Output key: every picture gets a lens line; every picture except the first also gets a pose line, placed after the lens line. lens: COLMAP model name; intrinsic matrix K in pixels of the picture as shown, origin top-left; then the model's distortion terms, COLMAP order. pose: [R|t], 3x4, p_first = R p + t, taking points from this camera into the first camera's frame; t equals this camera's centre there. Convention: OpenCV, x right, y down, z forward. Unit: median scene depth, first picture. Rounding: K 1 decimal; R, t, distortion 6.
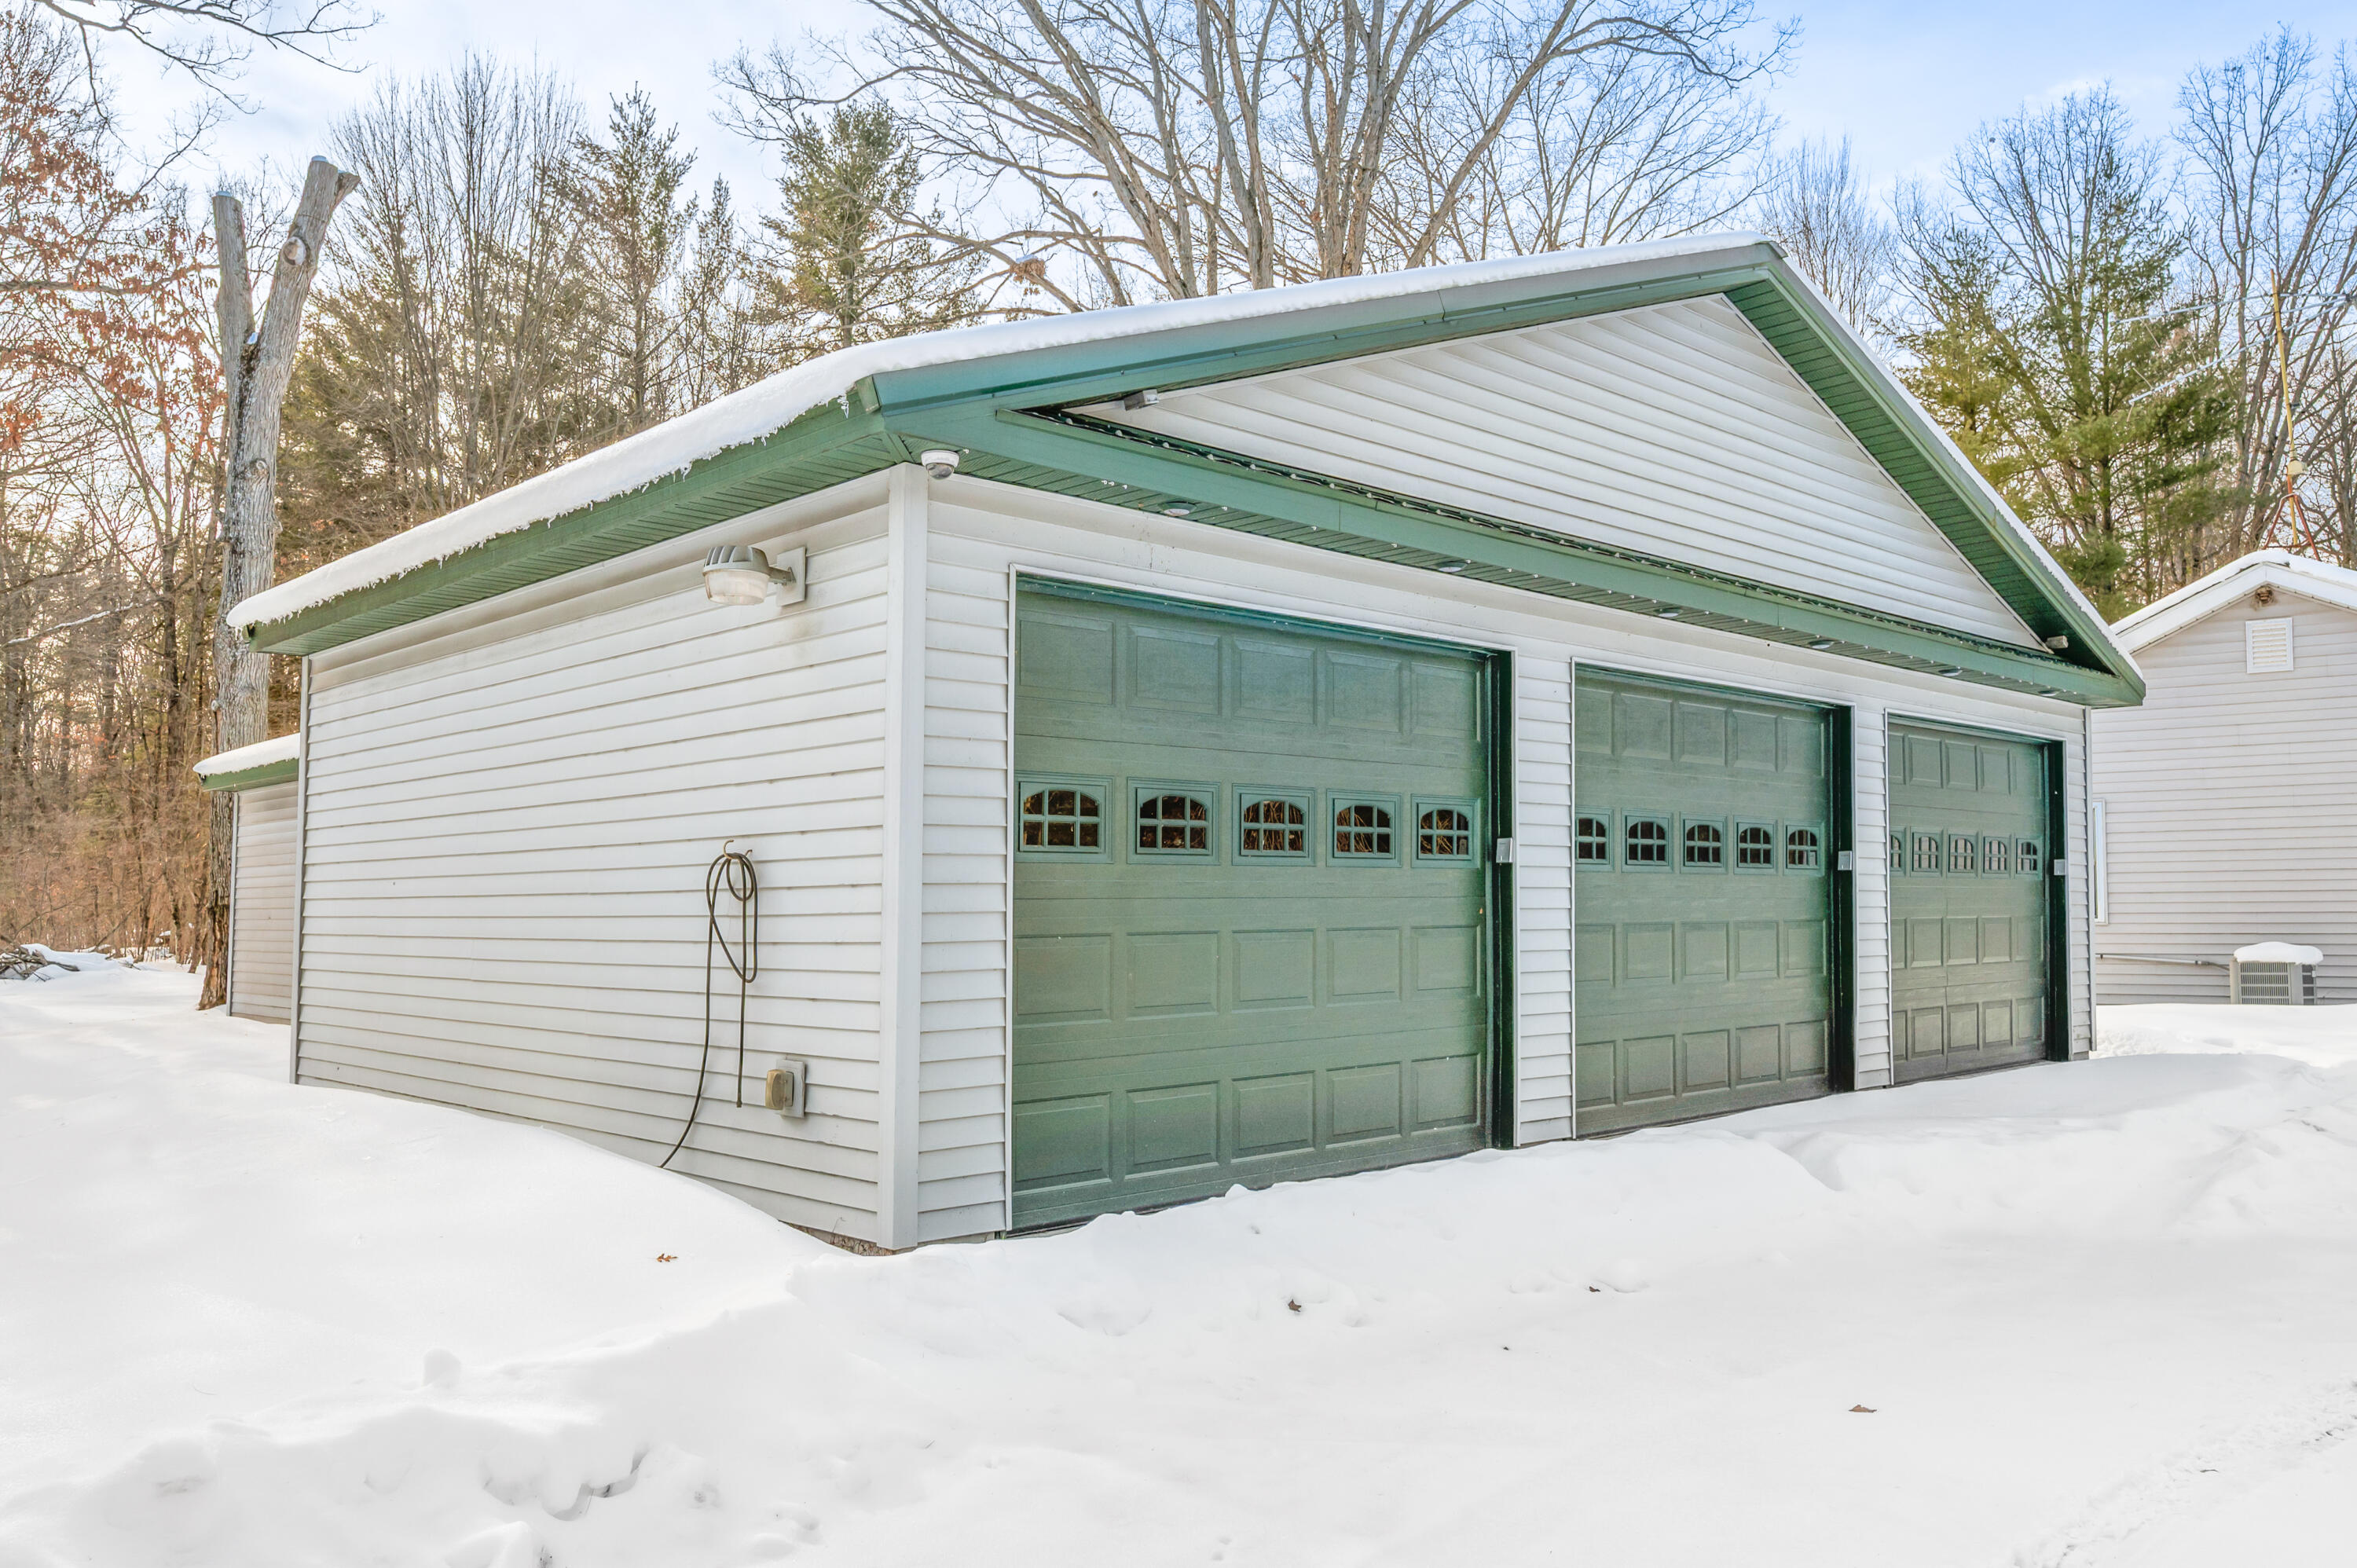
lens RADIAL K [[1758.7, 0, 1184.6], [0, 1758.7, 779.5], [0, 0, 1]] dist [0.003027, -0.005234]
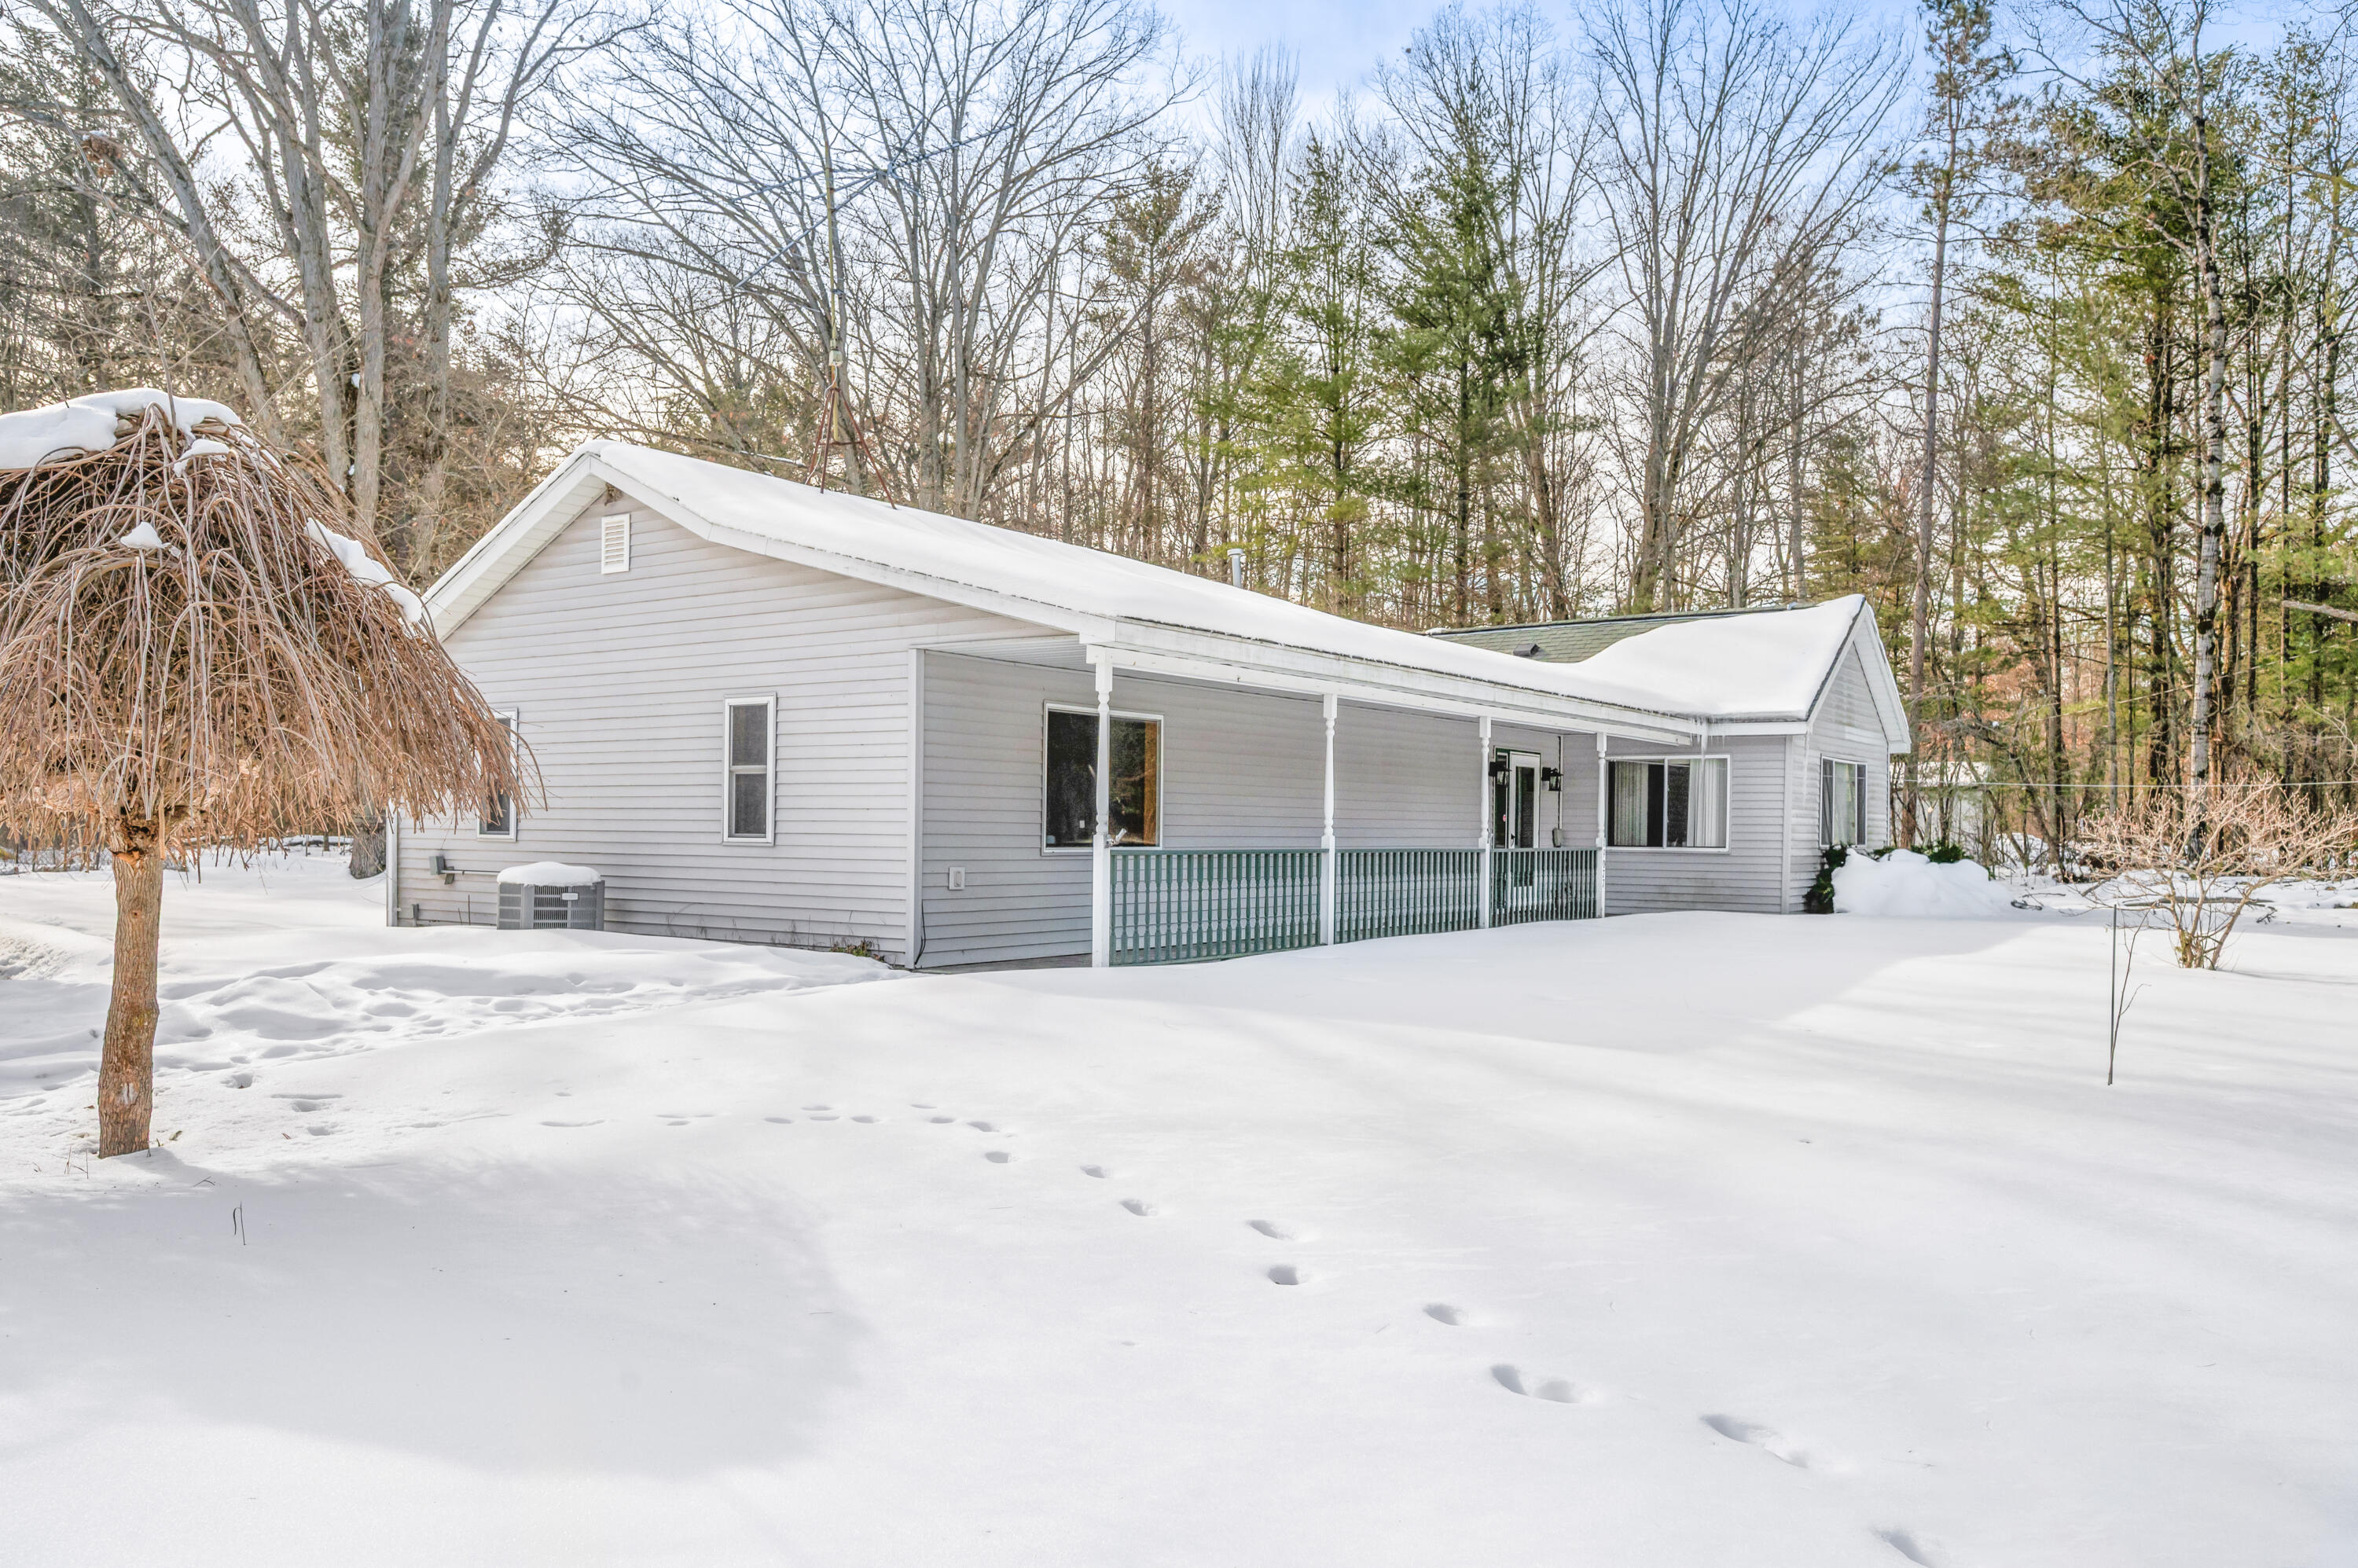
lens RADIAL K [[1708.2, 0, 1181.5], [0, 1708.2, 787.9], [0, 0, 1]] dist [-0.001711, -0.006937]
pose [[0.999849, 0.017080, 0.003276, 0.918044], [-0.017212, 0.998799, 0.045872, 0.005208], [-0.002488, -0.045922, 0.998942, 0.089611]]
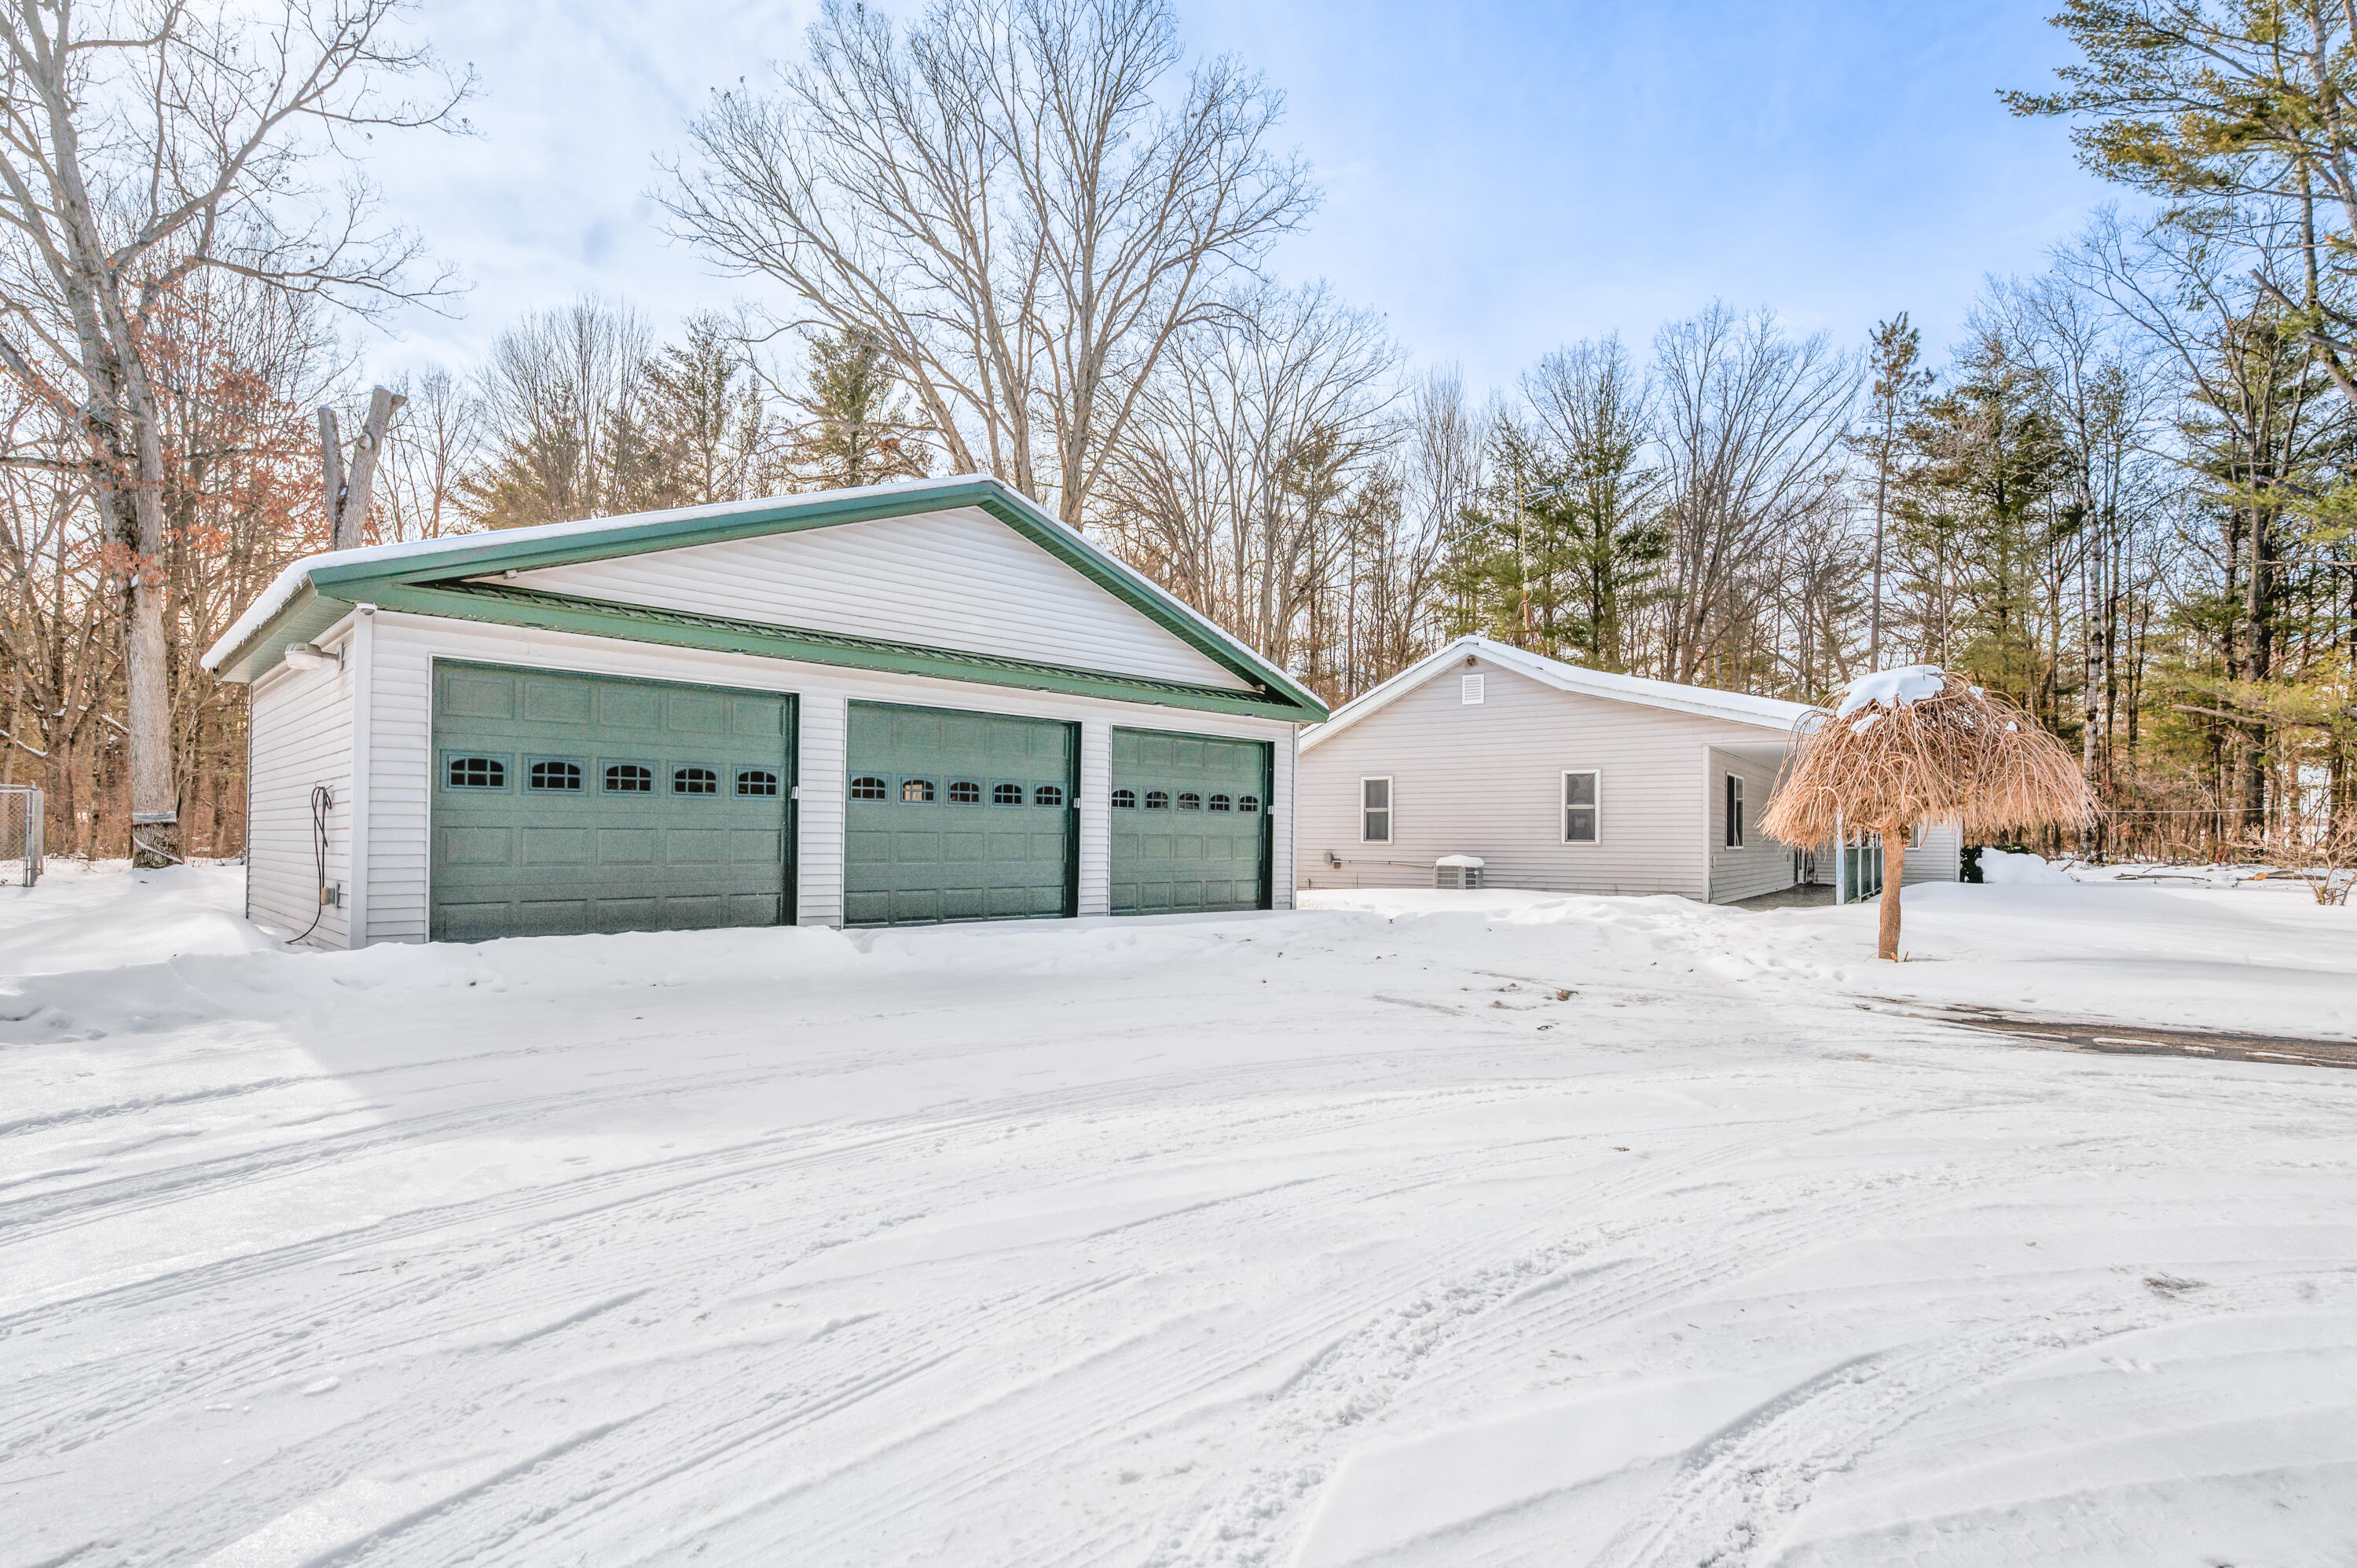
lens RADIAL K [[1144.2, 0, 1166.8], [0, 1144.2, 803.6], [0, 0, 1]] dist [-0.001793, -0.000397]
pose [[0.999789, 0.012929, 0.015985, 0.290906], [-0.013557, 0.999115, 0.039824, -0.002510], [-0.015456, -0.040032, 0.999079, -0.154223]]
